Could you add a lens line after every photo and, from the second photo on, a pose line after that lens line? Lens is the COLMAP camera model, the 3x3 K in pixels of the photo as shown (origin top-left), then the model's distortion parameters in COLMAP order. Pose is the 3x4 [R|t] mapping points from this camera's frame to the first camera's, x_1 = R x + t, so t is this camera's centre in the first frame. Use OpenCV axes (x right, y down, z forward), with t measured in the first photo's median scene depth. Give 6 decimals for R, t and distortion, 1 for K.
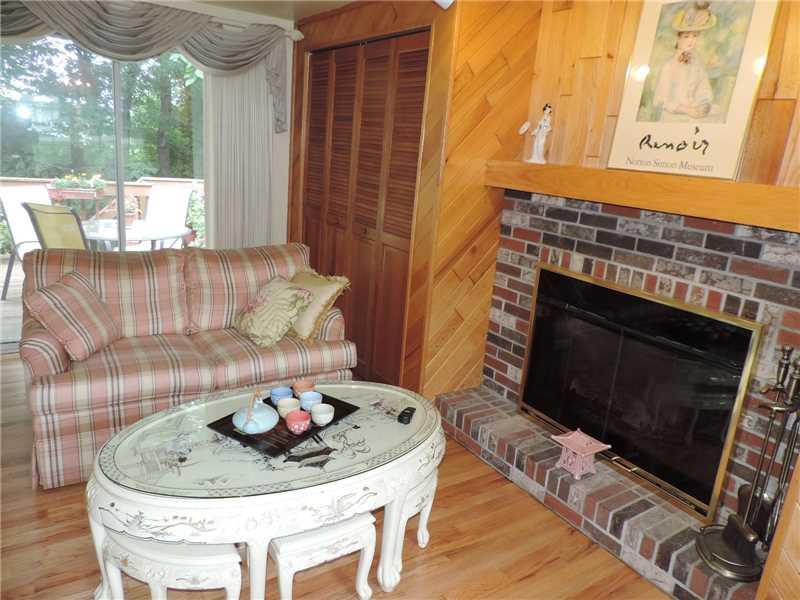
lens RADIAL K [[570.0, 0, 400.6], [0, 570.0, 299.6], [0, 0, 1]] dist [-0.009273, -0.007179]
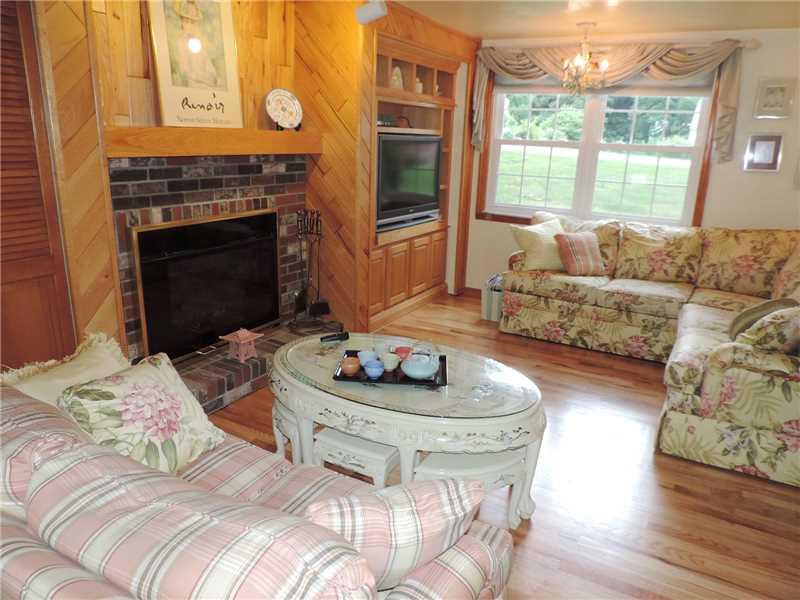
lens RADIAL K [[570.0, 0, 400.7], [0, 570.0, 300.5], [0, 0, 1]] dist [-0.009273, -0.007179]
pose [[-0.456942, -0.342059, 0.821097, -0.951265], [0.159041, 0.876809, 0.453775, -0.381310], [-0.875163, 0.337937, -0.346249, 1.141082]]
